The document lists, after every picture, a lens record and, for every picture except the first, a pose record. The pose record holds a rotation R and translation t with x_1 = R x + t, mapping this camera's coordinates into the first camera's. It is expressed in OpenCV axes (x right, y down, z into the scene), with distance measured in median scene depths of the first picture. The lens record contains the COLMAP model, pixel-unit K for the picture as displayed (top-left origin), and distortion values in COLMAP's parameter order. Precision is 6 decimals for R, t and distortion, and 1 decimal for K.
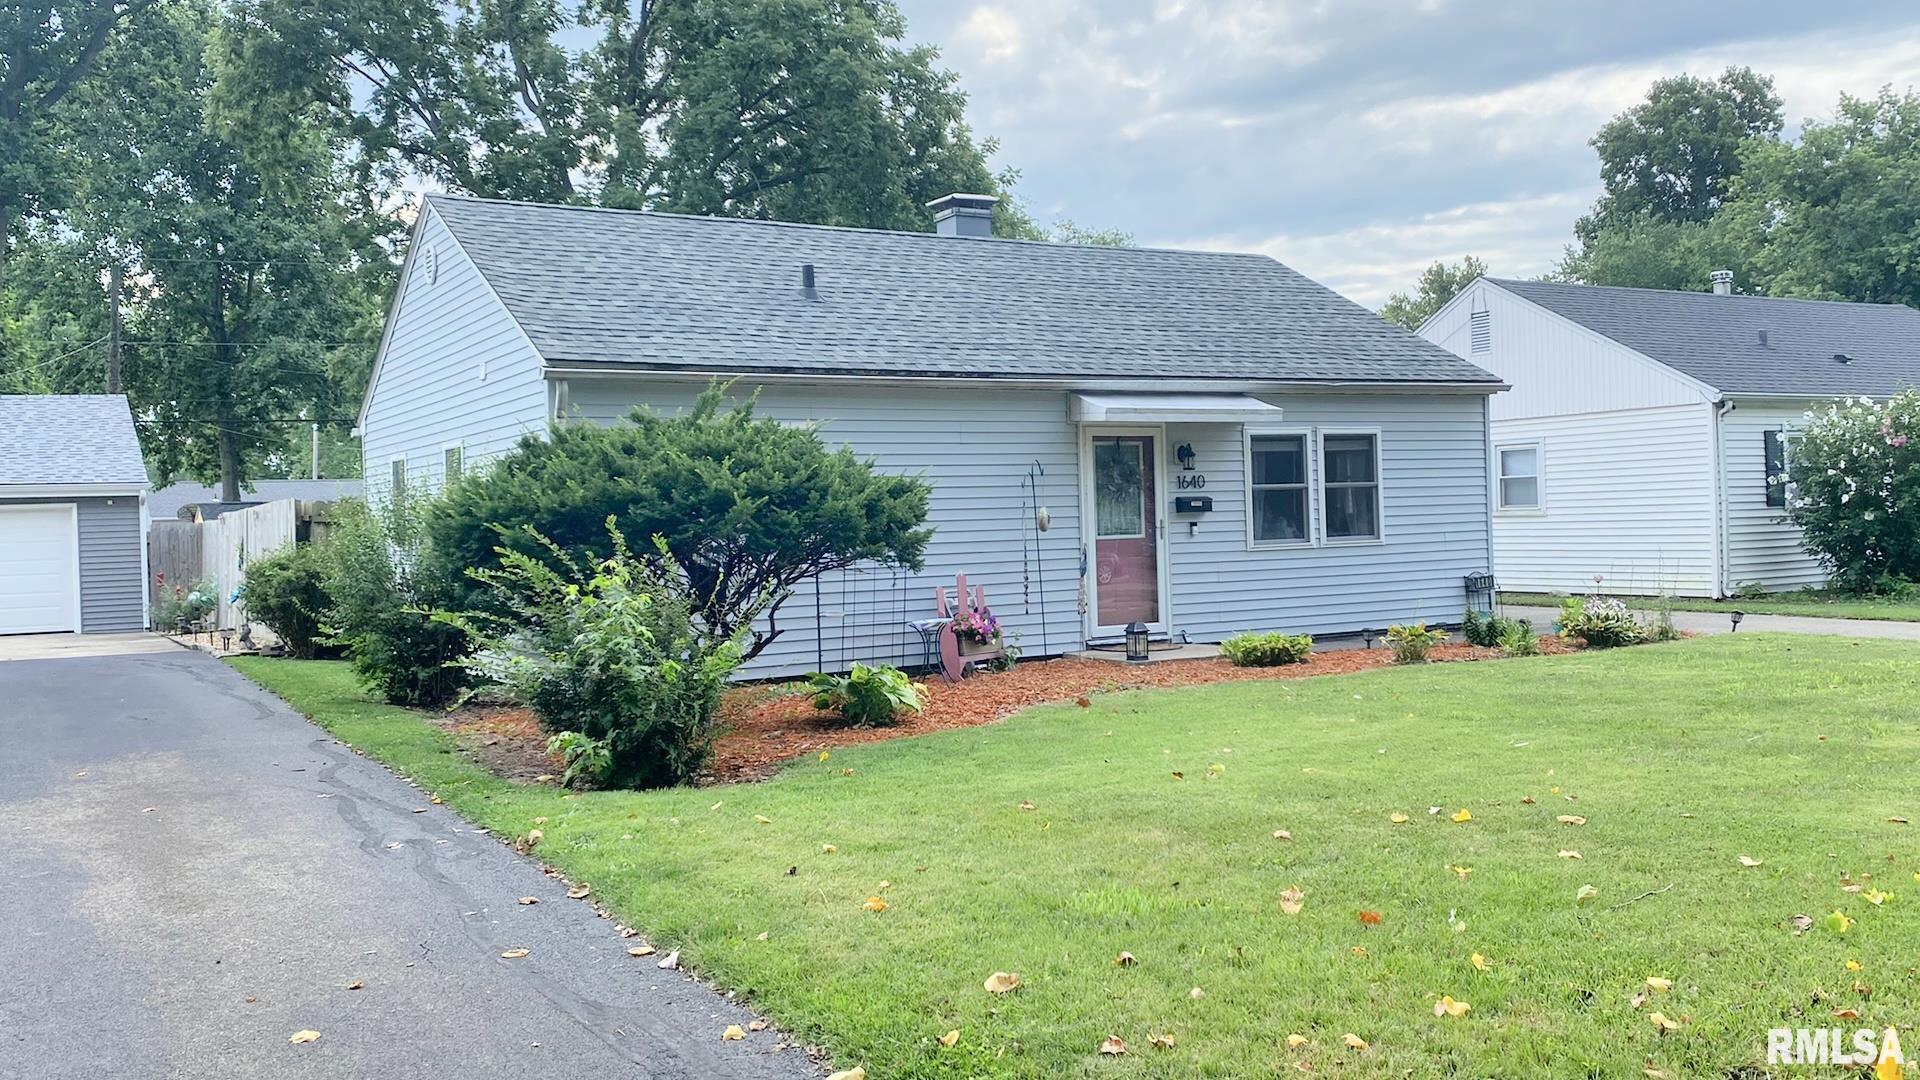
lens RADIAL K [[1727.2, 0, 960.0], [0, 1727.2, 540.0], [0, 0, 1]] dist [-0.001317, 0.000691]
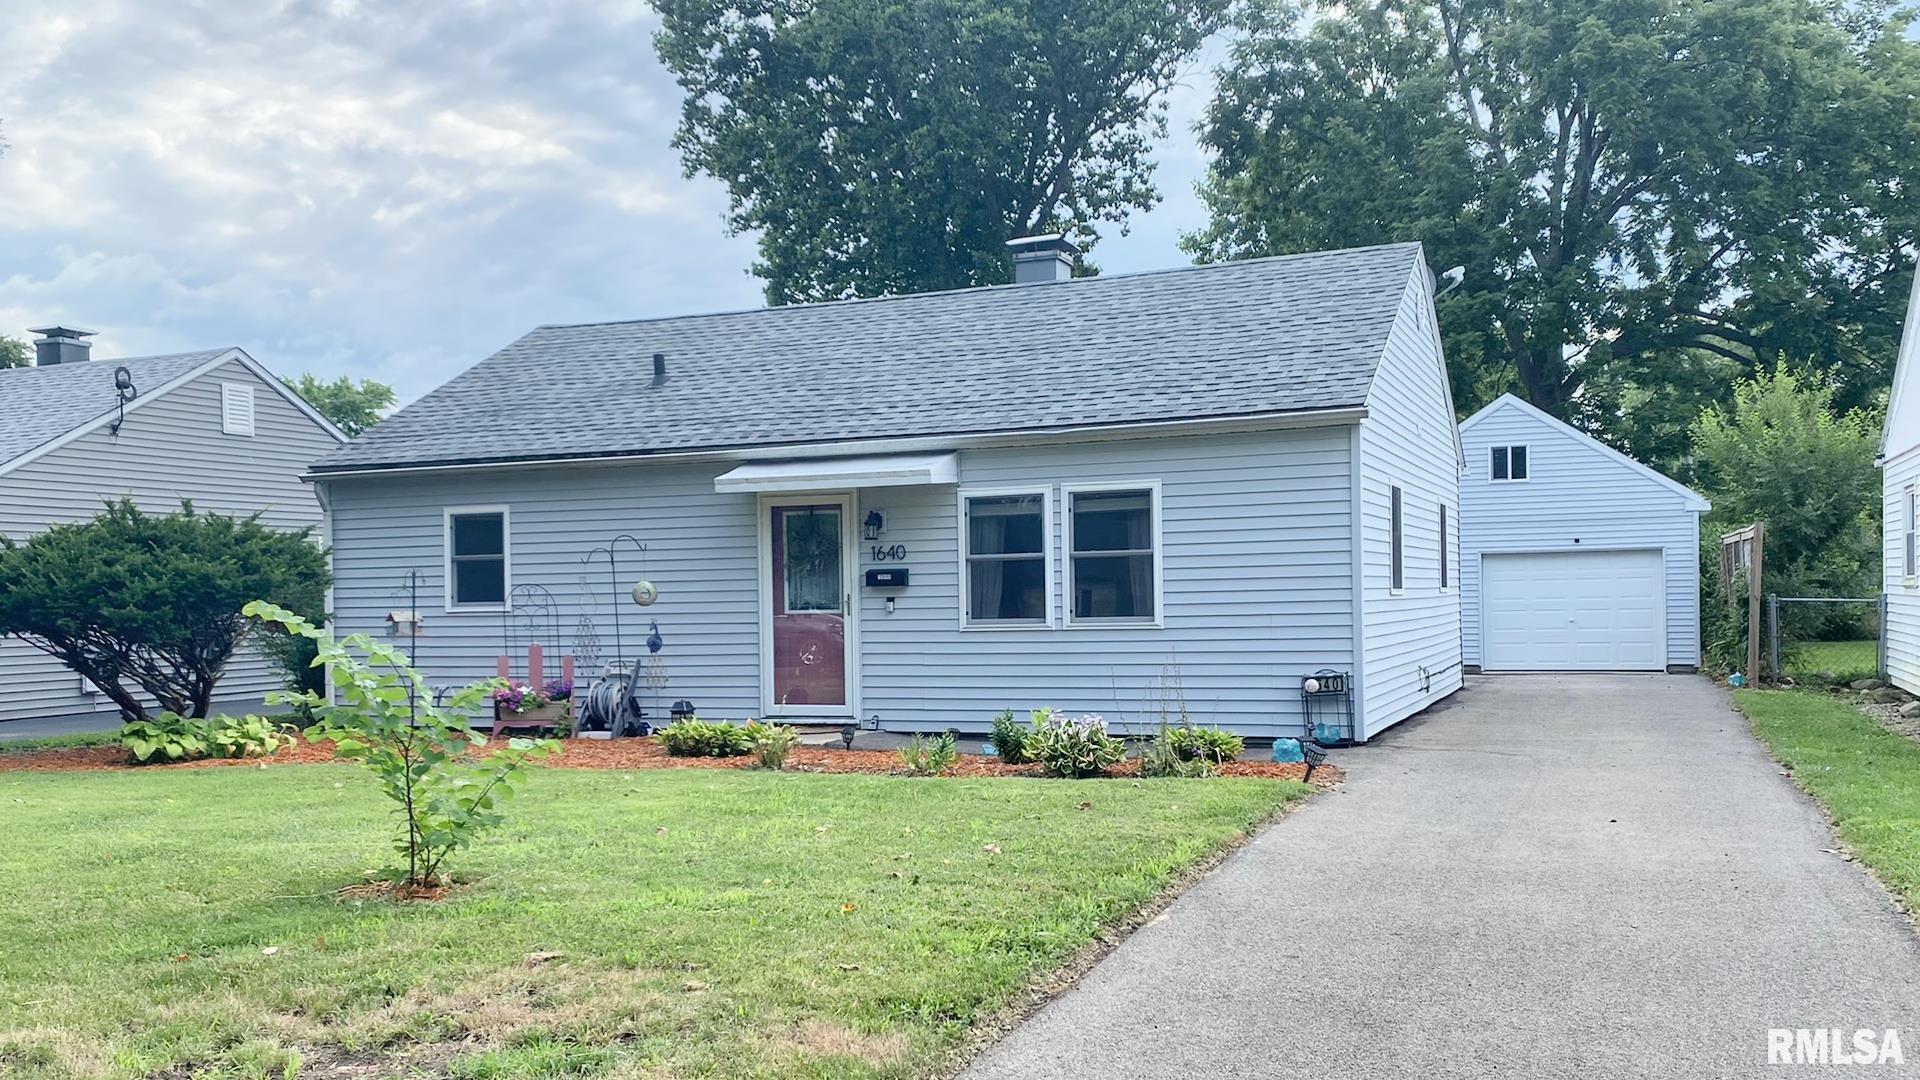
lens RADIAL K [[1727.2, 0, 960.0], [0, 1727.2, 540.0], [0, 0, 1]] dist [-0.001317, 0.000691]
pose [[0.624577, -0.003930, -0.780953, 0.840469], [-0.007278, 0.999915, -0.010852, -0.029936], [0.780929, 0.012462, 0.624495, 0.453424]]
